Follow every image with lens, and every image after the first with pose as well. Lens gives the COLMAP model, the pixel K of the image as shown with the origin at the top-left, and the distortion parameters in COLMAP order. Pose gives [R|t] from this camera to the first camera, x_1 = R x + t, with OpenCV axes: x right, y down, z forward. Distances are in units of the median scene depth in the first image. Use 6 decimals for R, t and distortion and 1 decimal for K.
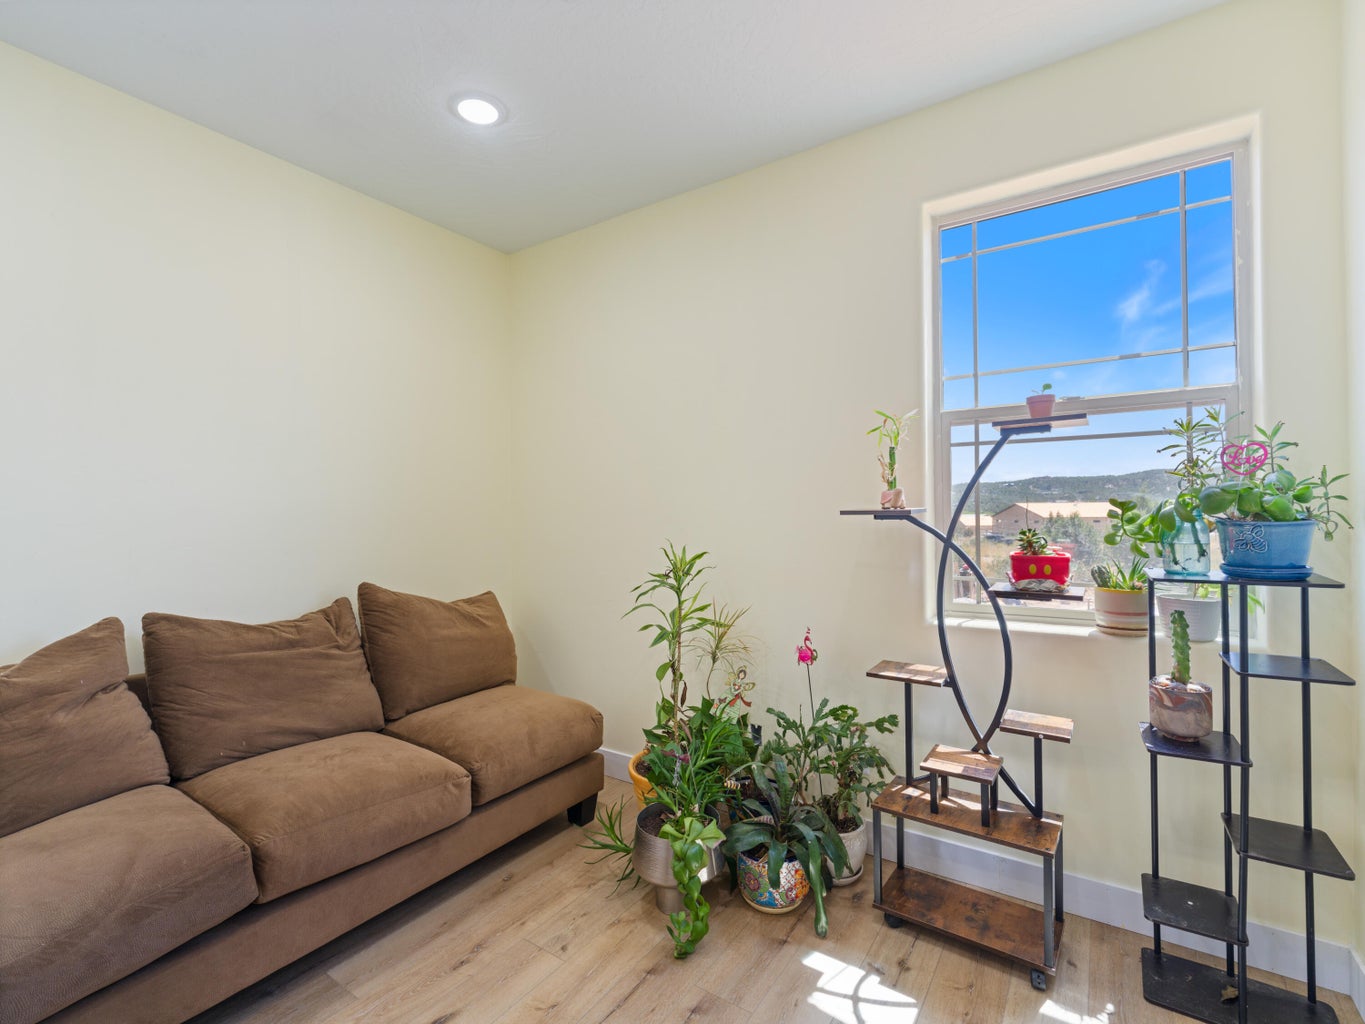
lens RADIAL K [[630.0, 0, 689.8], [0, 630.0, 514.4], [0, 0, 1]] dist [-0.002202, 0.000166]
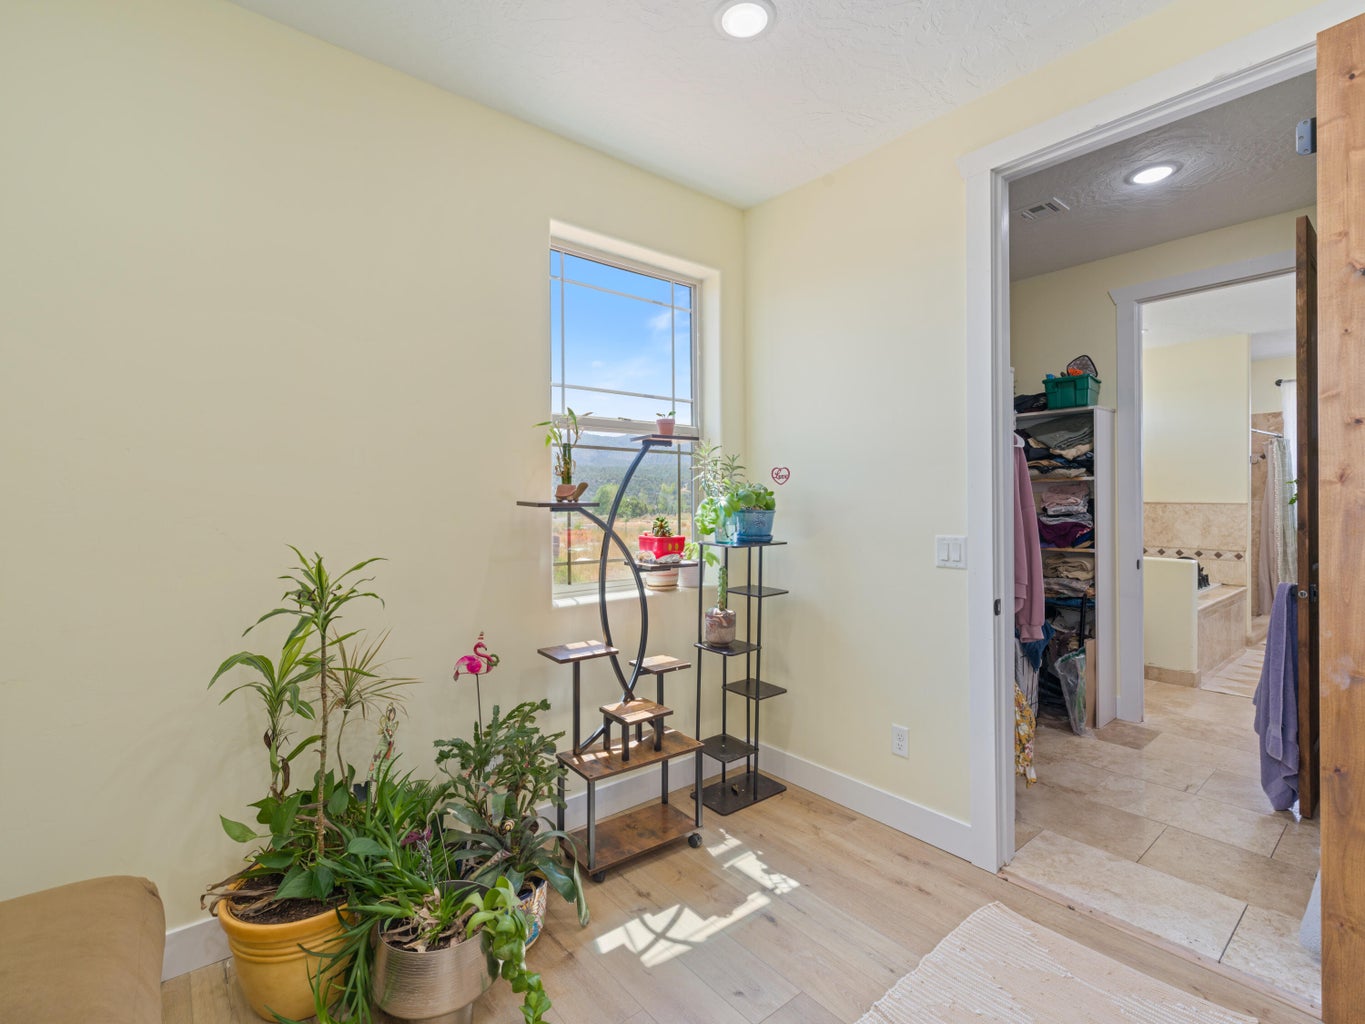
lens RADIAL K [[630.0, 0, 689.7], [0, 630.0, 503.4], [0, 0, 1]] dist [-0.002202, 0.000166]
pose [[0.288437, 0.004652, 0.957488, -0.703654], [0.003539, 0.999976, -0.005924, 0.001334], [-0.957492, 0.005097, 0.288413, 0.541769]]
